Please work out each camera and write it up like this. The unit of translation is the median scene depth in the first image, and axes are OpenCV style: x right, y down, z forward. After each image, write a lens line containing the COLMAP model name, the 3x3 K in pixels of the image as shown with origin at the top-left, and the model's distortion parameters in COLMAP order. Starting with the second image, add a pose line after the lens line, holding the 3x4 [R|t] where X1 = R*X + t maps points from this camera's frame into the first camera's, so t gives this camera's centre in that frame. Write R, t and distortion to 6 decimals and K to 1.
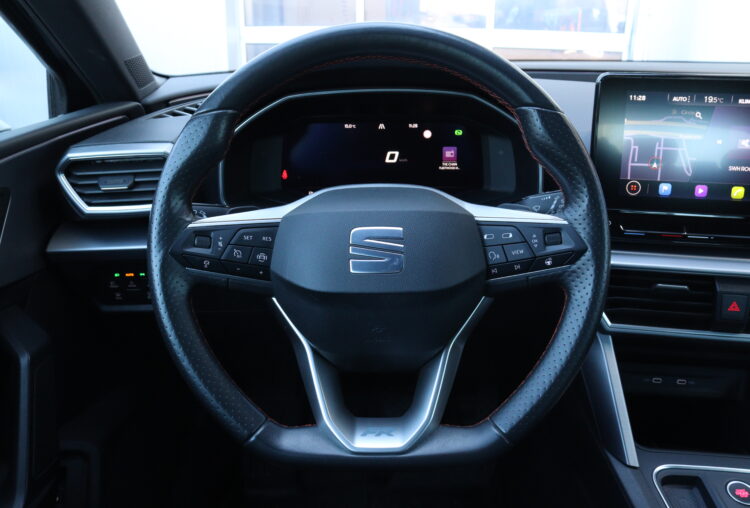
lens RADIAL K [[623.4, 0, 378.1], [0, 623.4, 248.4], [0, 0, 1]] dist [-0.160805, 0.116191]
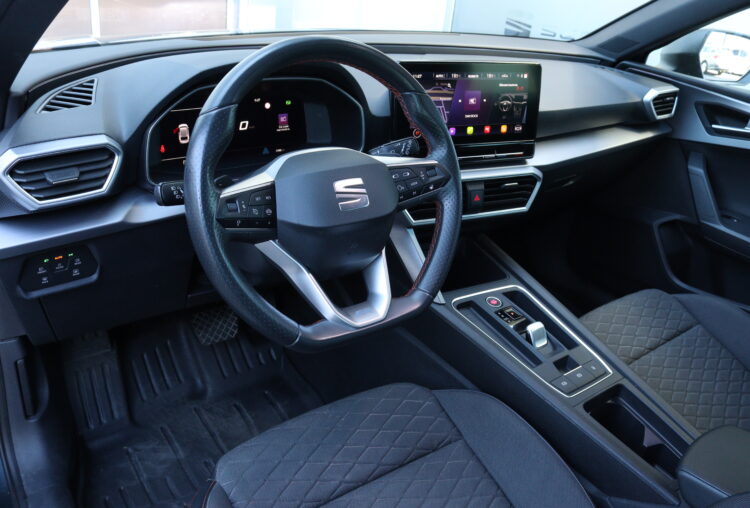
lens RADIAL K [[623.4, 0, 377.9], [0, 623.4, 255.8], [0, 0, 1]] dist [-0.160805, 0.116191]
pose [[0.781101, -0.208553, 0.588546, -0.700326], [0.128854, 0.976122, 0.174880, -0.087436], [-0.610965, -0.060763, 0.789323, -0.233950]]
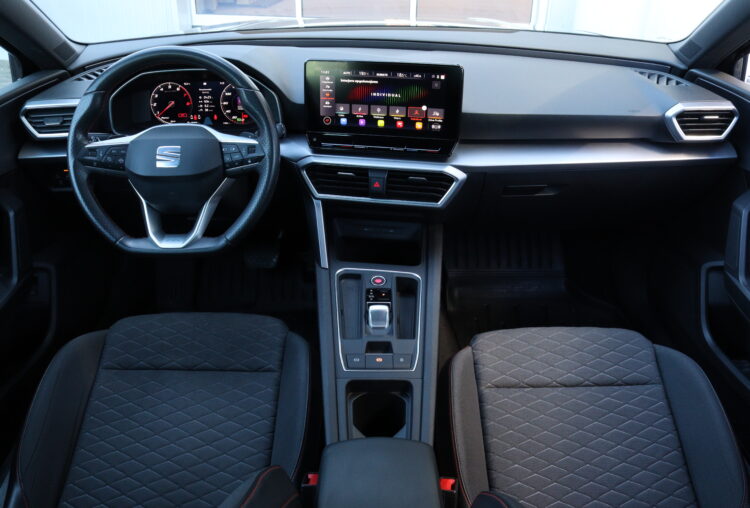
lens RADIAL K [[623.4, 0, 379.1], [0, 623.4, 252.6], [0, 0, 1]] dist [-0.160805, 0.116191]
pose [[0.999159, -0.004915, 0.040719, 0.522772], [-0.002056, 0.985546, 0.169394, -0.024289], [-0.040963, -0.169335, 0.984707, -0.976338]]
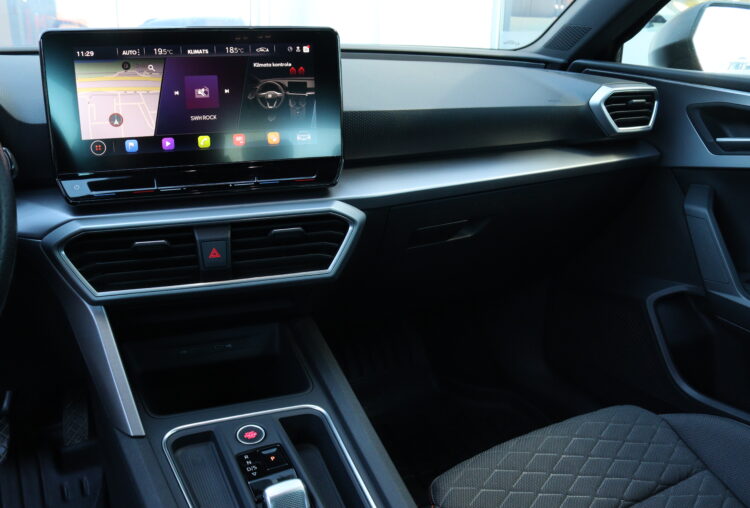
lens RADIAL K [[623.4, 0, 375.9], [0, 623.4, 247.4], [0, 0, 1]] dist [-0.160805, 0.116191]
pose [[0.867565, -0.133656, 0.479026, 0.338194], [0.156276, 0.987685, -0.007453, 0.137647], [-0.472131, 0.081327, 0.877769, -0.033764]]
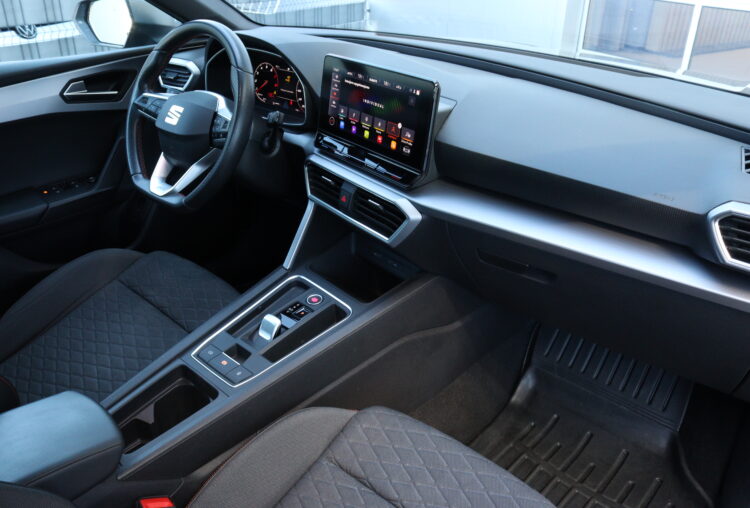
lens RADIAL K [[623.4, 0, 378.8], [0, 623.4, 254.4], [0, 0, 1]] dist [-0.160805, 0.116191]
pose [[0.761444, 0.323770, -0.561584, 1.722930], [-0.257134, 0.946120, 0.196822, -0.127576], [0.595051, -0.005467, 0.803669, -0.370578]]
